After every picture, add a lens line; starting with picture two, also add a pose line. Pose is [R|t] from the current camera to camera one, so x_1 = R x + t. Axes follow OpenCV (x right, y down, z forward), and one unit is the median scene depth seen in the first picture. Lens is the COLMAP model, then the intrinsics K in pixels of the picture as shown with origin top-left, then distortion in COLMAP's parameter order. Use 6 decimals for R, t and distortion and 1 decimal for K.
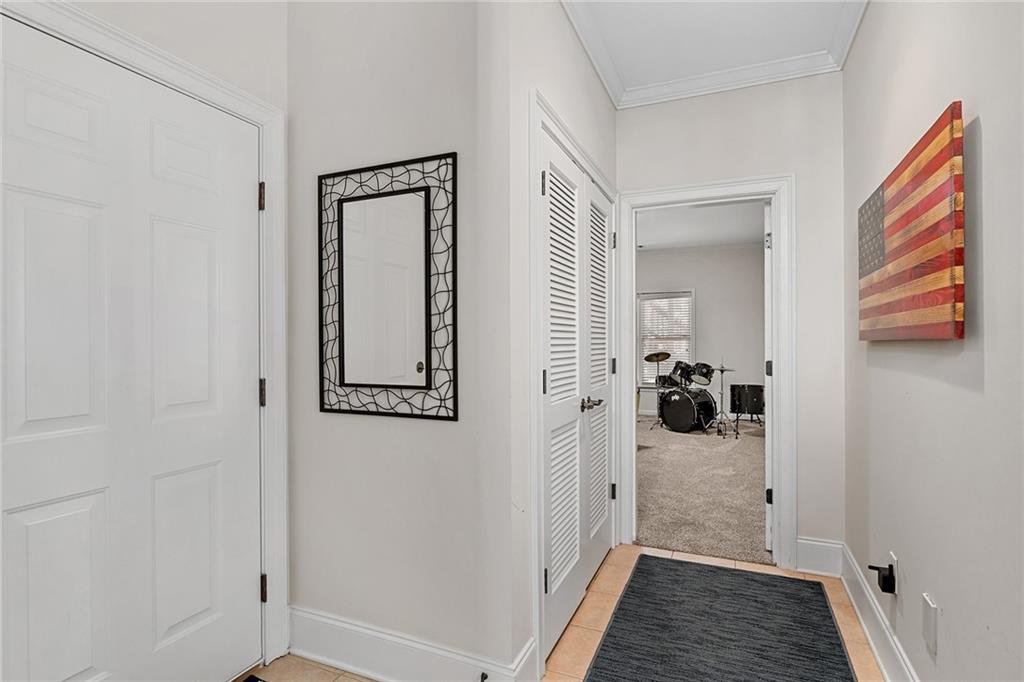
lens RADIAL K [[529.8, 0, 508.8], [0, 529.8, 343.9], [0, 0, 1]] dist [-0.013924, 0.002222]
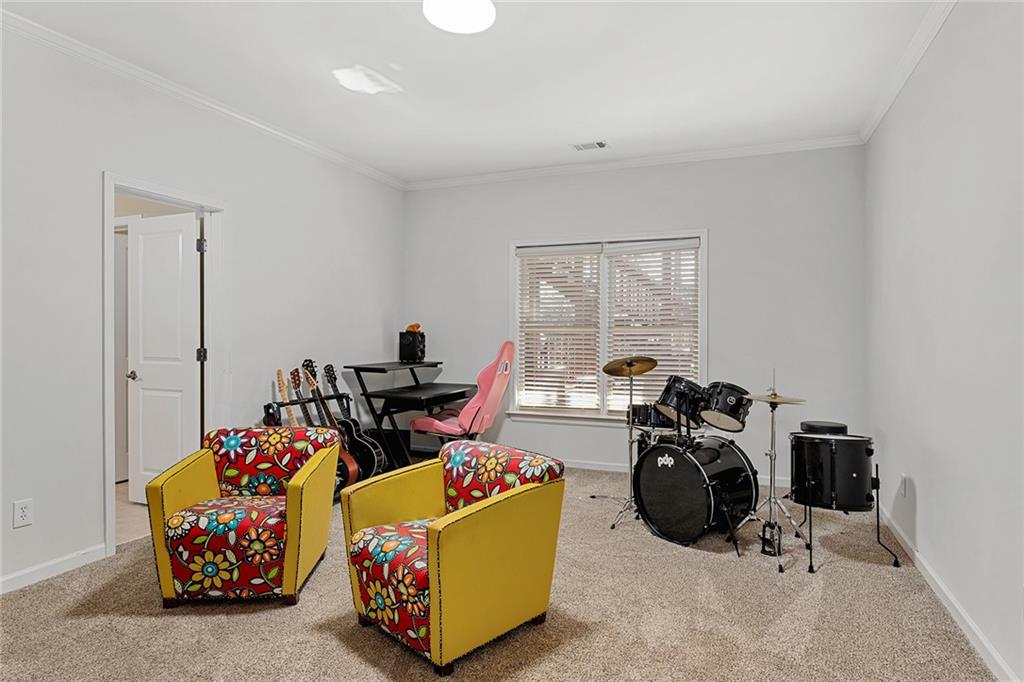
lens RADIAL K [[569.4, 0, 513.7], [0, 569.4, 335.4], [0, 0, 1]] dist [-0.002185, -0.000121]
pose [[0.999886, -0.003005, 0.014789, 0.181454], [0.002986, 0.999995, 0.001298, -0.004766], [-0.014792, -0.001253, 0.999890, 0.526099]]
